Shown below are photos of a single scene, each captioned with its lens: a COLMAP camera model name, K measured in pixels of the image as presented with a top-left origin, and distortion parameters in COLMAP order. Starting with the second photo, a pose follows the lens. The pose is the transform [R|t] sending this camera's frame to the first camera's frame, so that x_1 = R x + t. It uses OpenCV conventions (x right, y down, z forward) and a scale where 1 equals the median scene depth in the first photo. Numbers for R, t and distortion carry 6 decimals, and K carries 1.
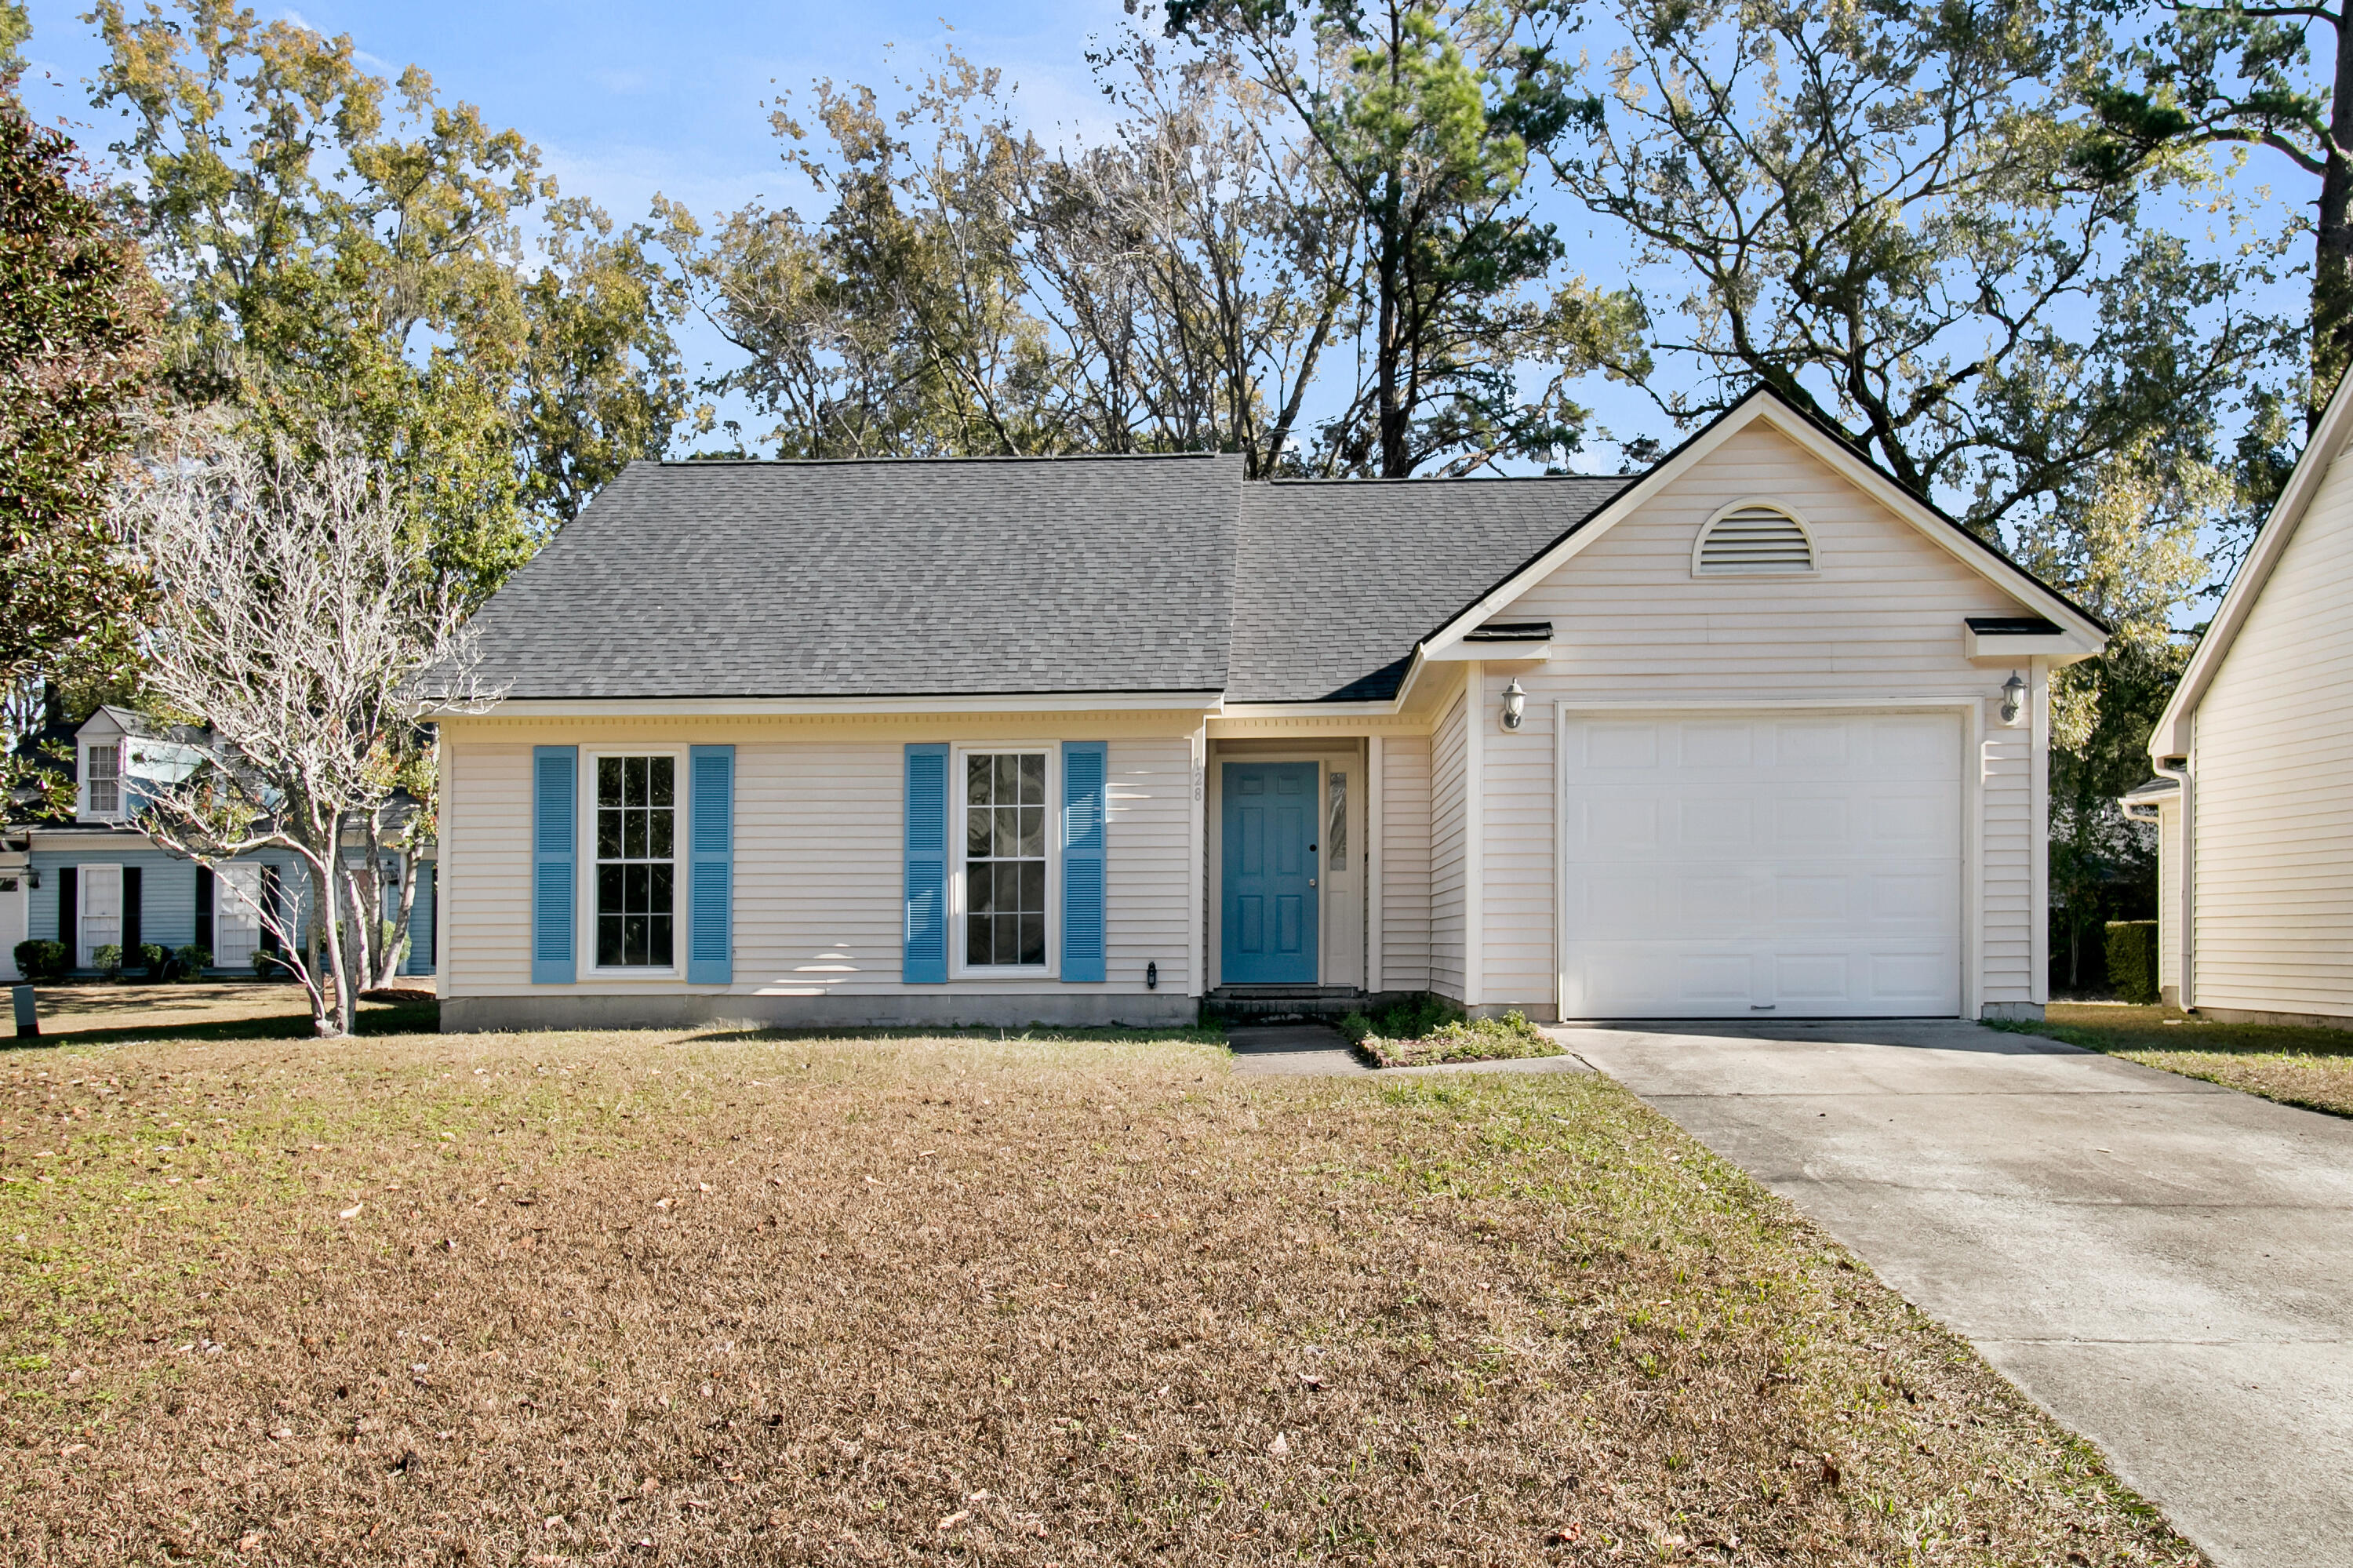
lens RADIAL K [[1913.9, 0, 1208.4], [0, 1913.9, 789.5], [0, 0, 1]] dist [-0.001174, 0.002585]
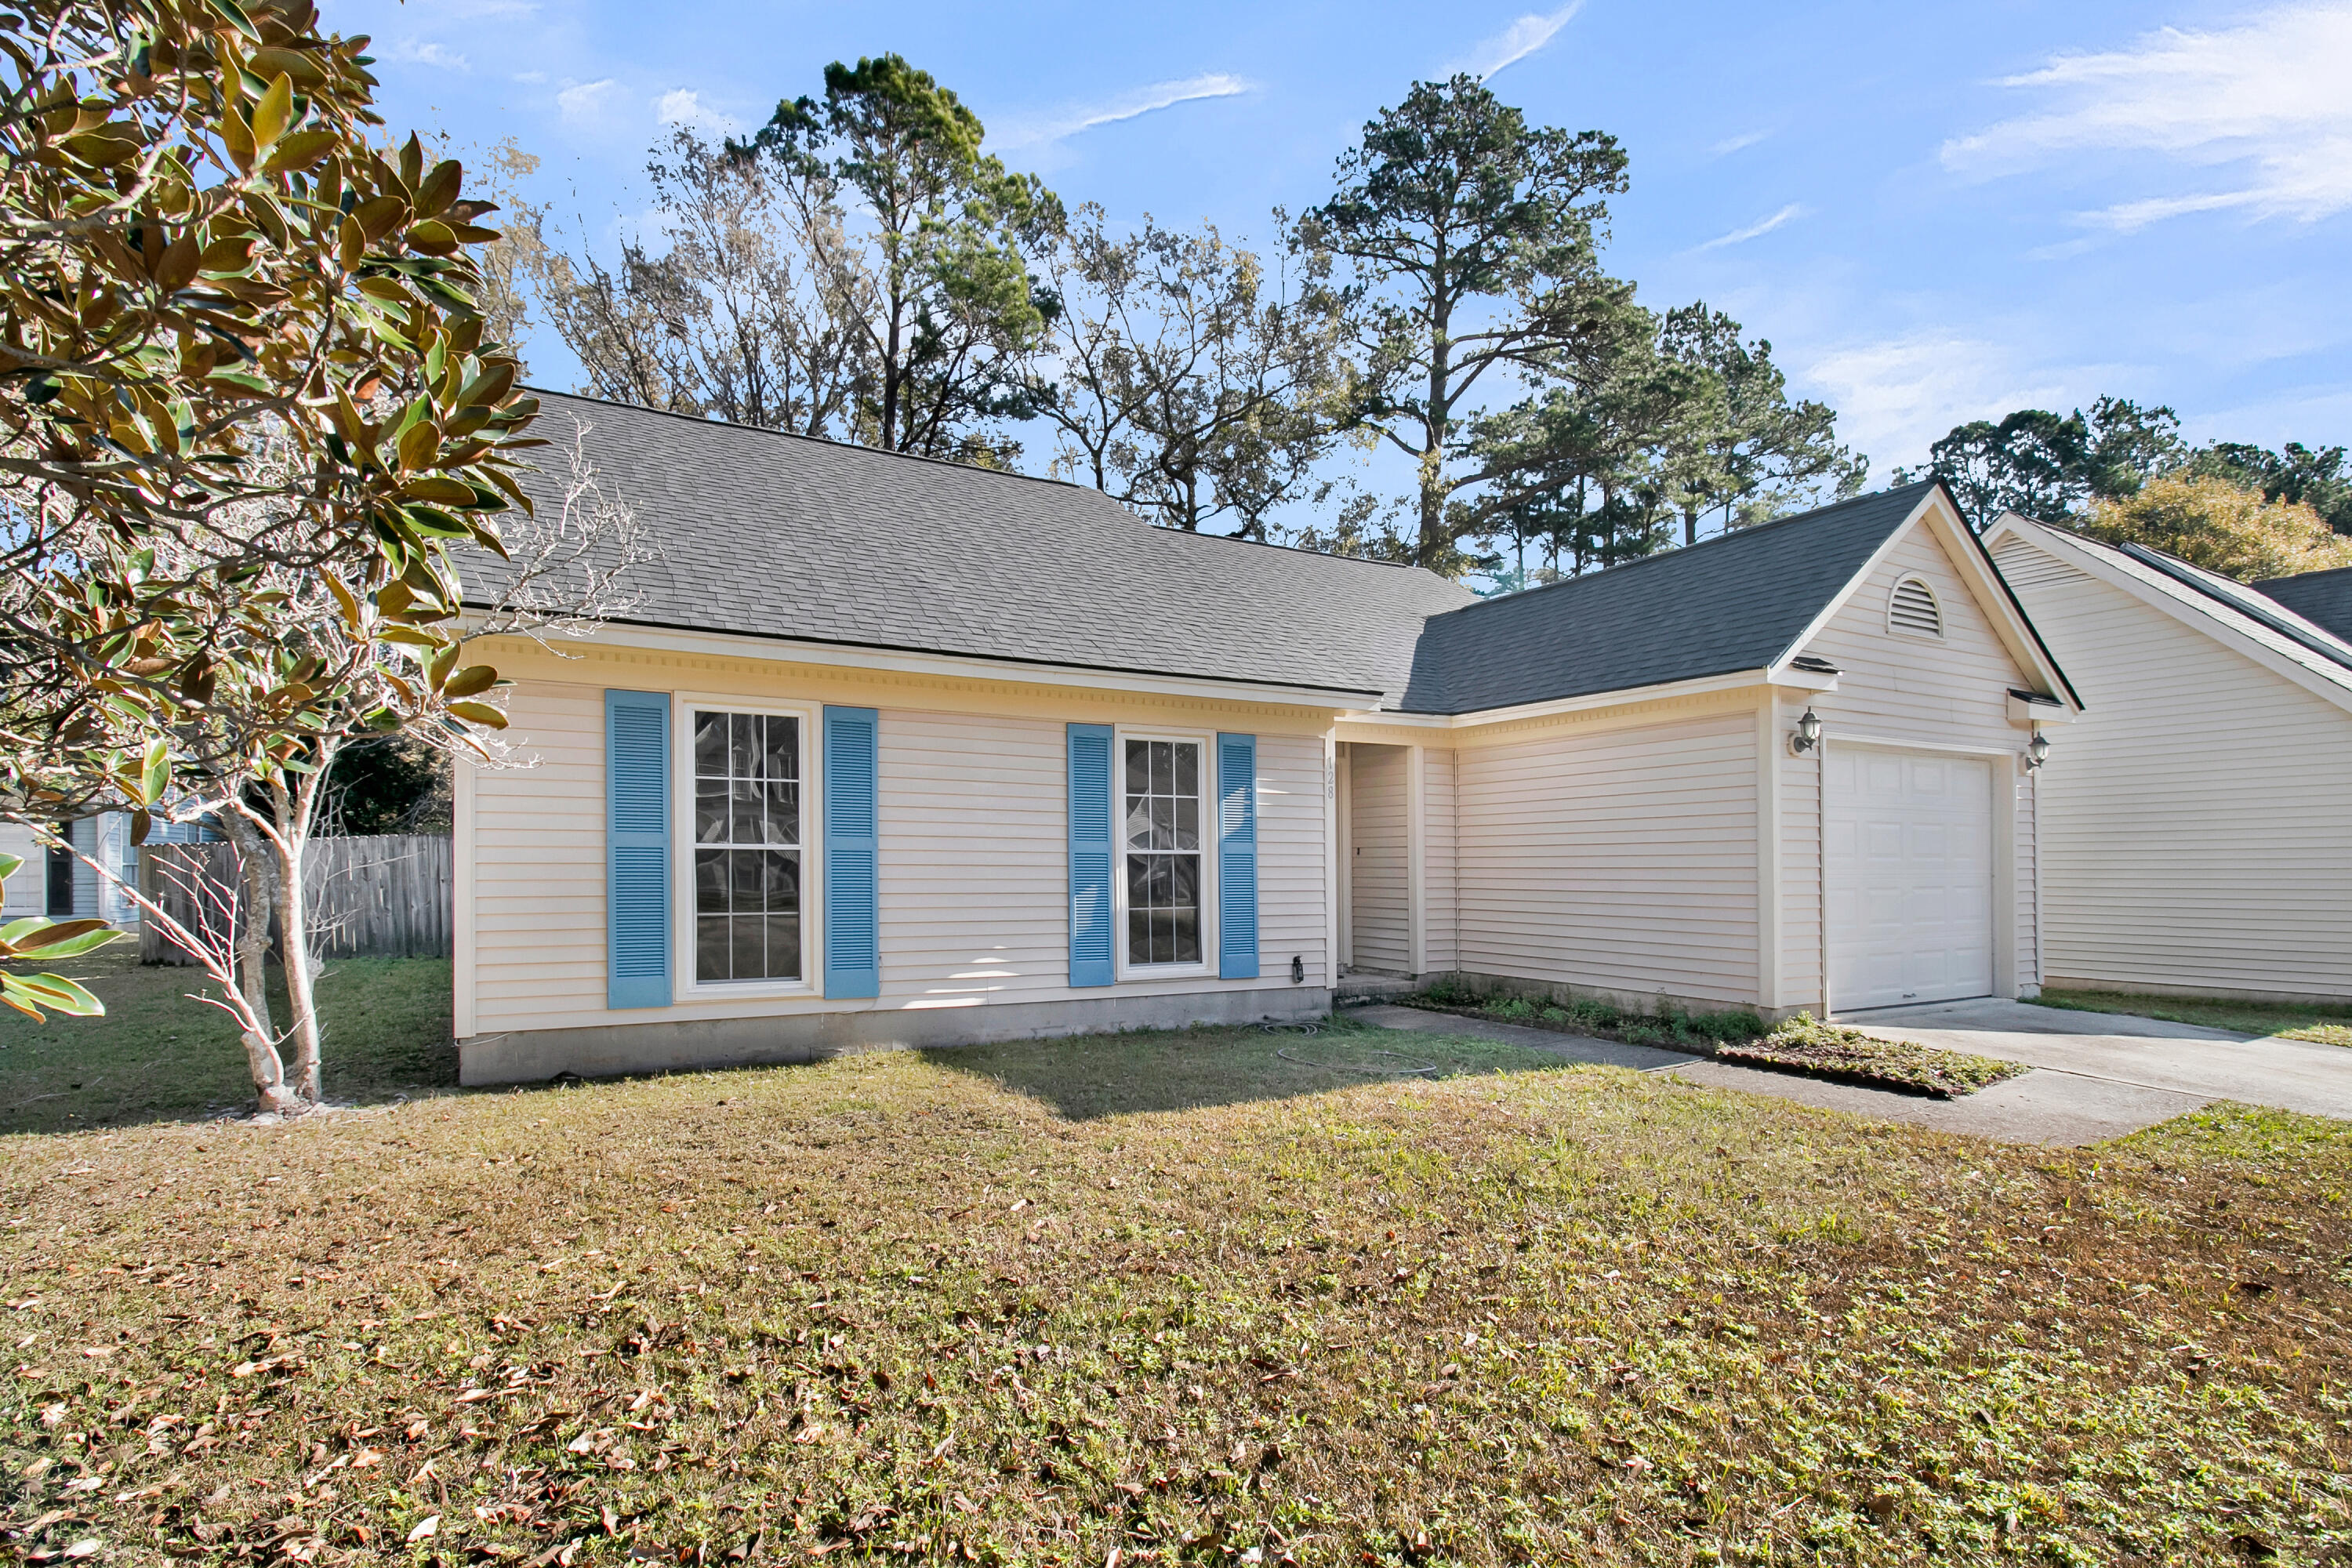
lens RADIAL K [[1150.1, 0, 1169.7], [0, 1150.1, 809.6], [0, 0, 1]] dist [-0.005339, -0.000738]
pose [[0.854332, 0.034124, 0.518606, -0.400693], [-0.048270, 0.998739, 0.013802, 0.007524], [-0.517481, -0.036824, 0.854902, 0.510915]]
